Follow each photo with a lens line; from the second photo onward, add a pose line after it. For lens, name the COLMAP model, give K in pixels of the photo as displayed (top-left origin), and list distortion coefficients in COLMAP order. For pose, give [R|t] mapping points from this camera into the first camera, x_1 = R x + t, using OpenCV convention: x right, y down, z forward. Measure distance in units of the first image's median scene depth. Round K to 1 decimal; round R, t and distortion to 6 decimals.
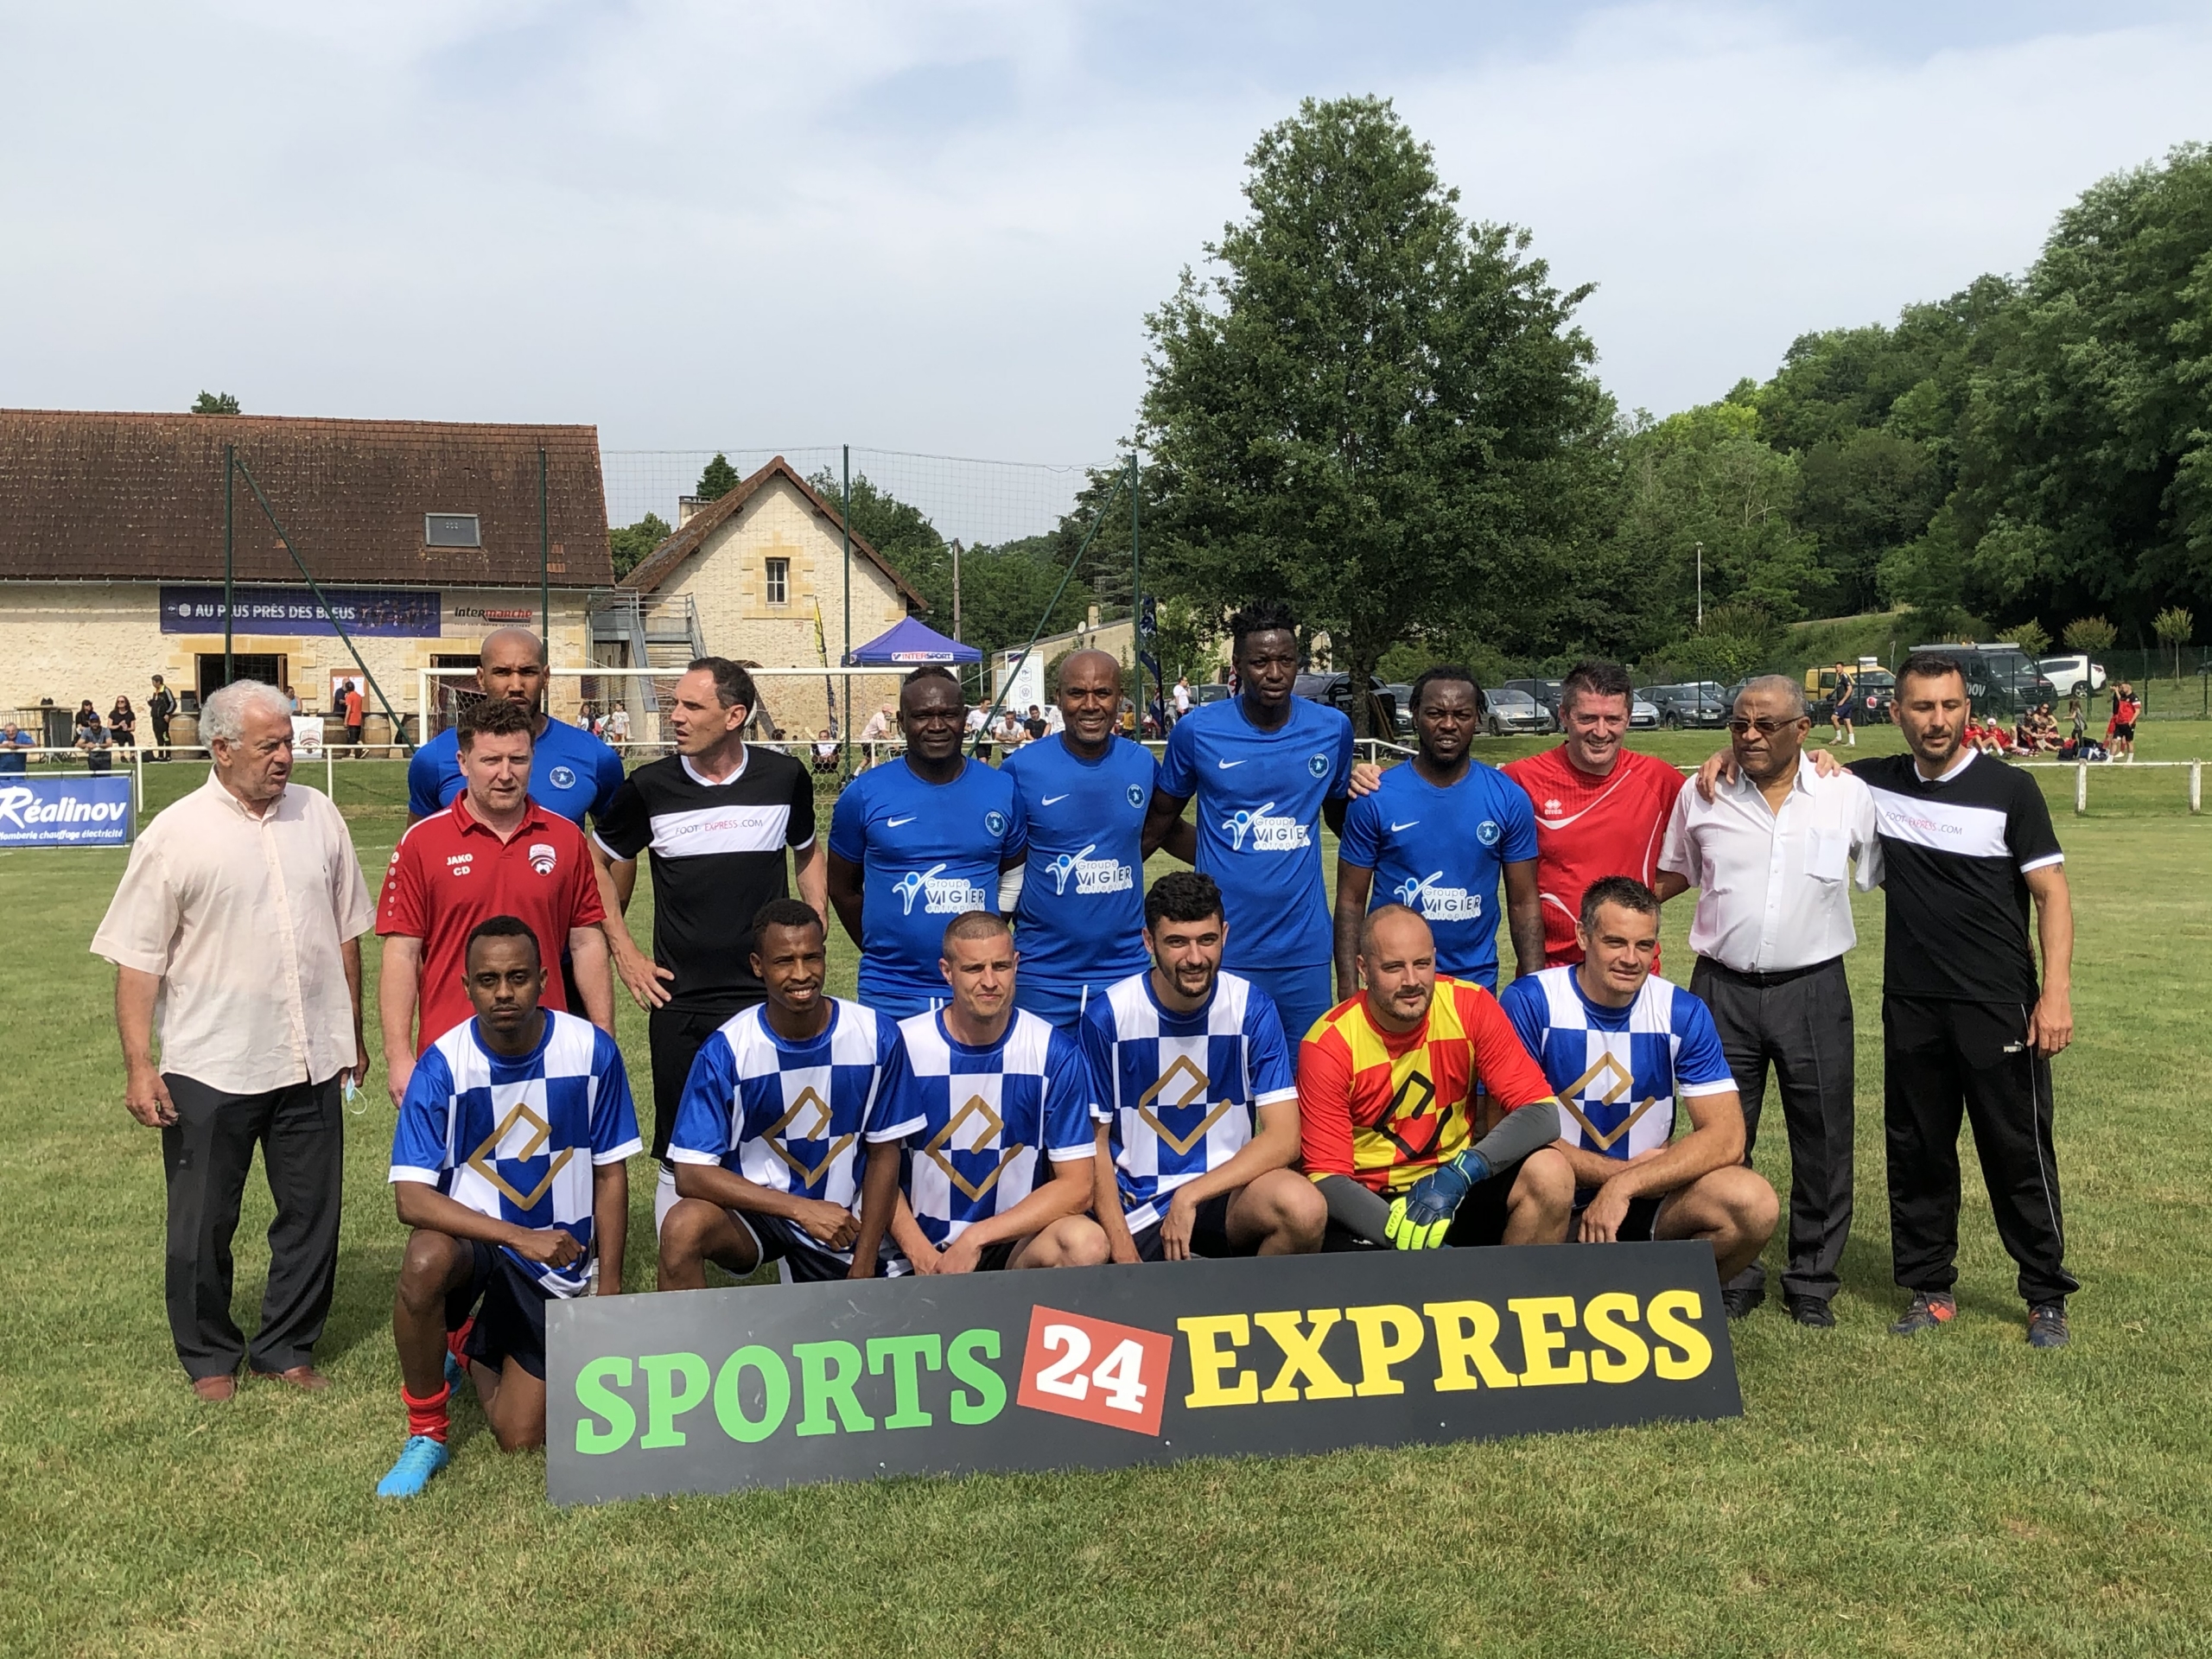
lens RADIAL K [[2332.0, 0, 1117.9], [0, 2332.0, 776.6], [0, 0, 1]] dist [0.006047, 0.000000]
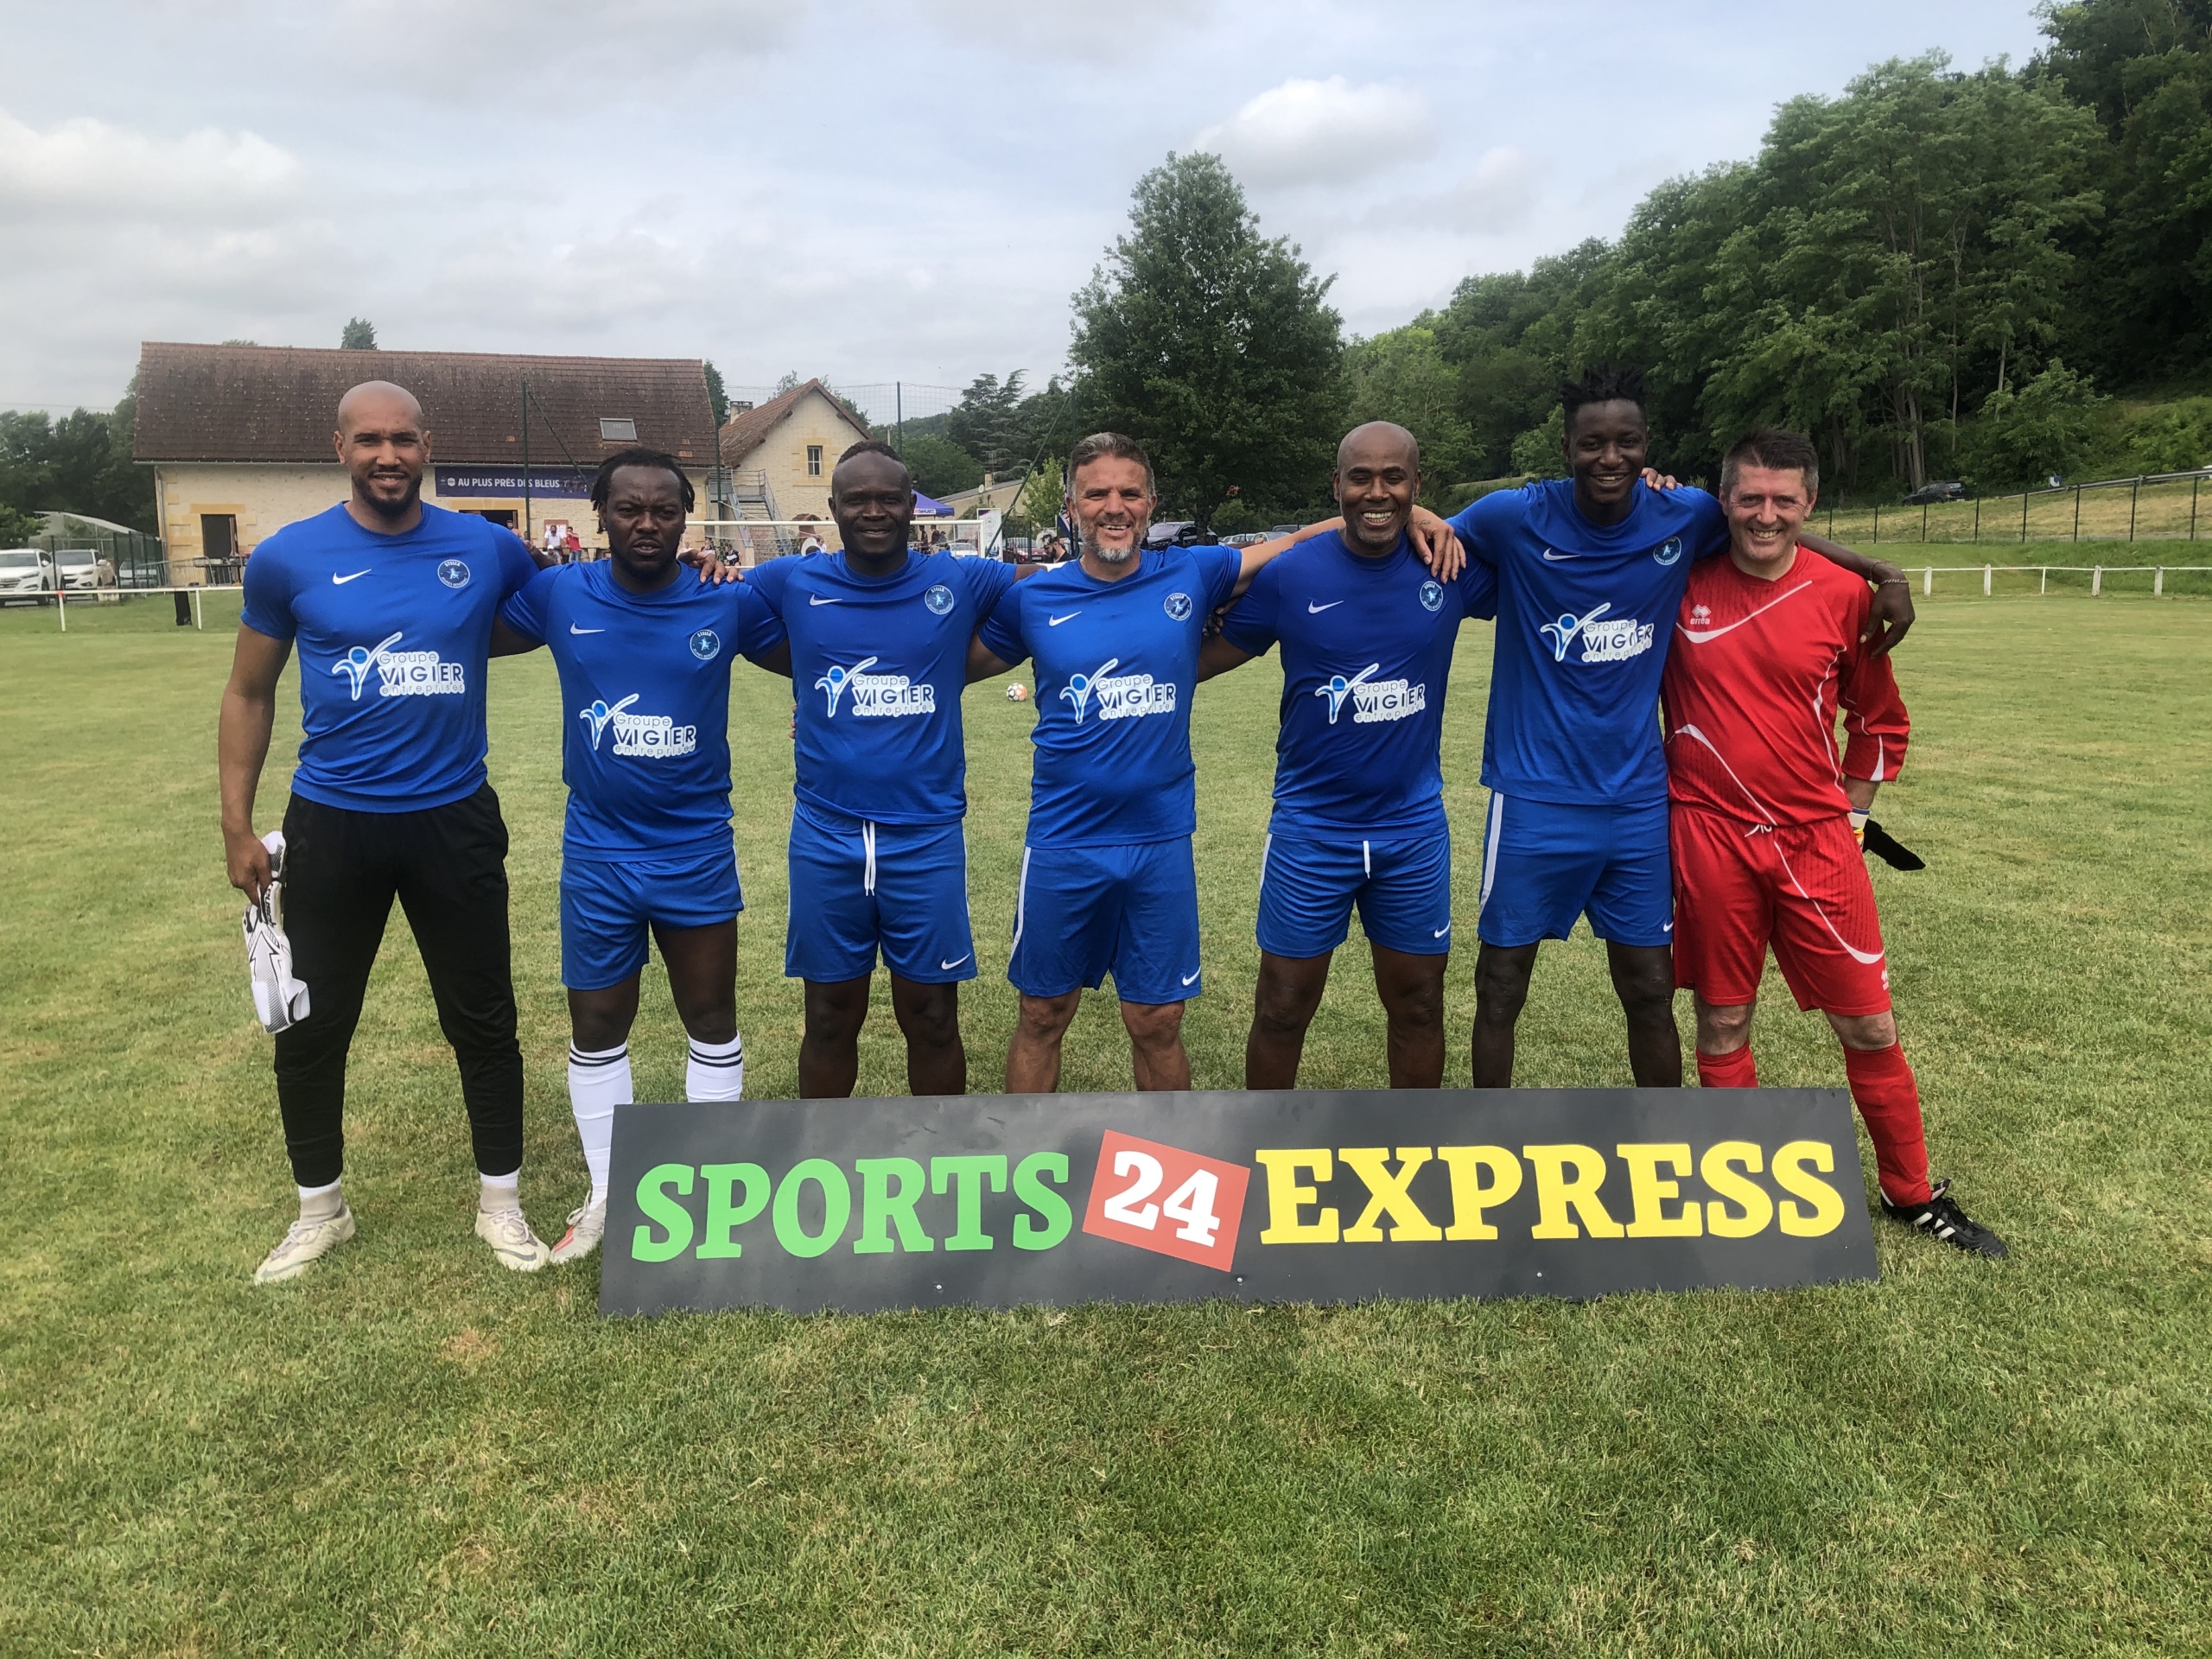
lens RADIAL K [[1793.7, 0, 1099.2], [0, 1793.7, 837.6], [0, 0, 1]] dist [-0.006545, 0.022620]
pose [[0.995897, -0.017234, 0.088840, -0.045501], [0.005377, 0.991233, 0.132015, 0.004807], [-0.090336, -0.130995, 0.987259, -0.146199]]
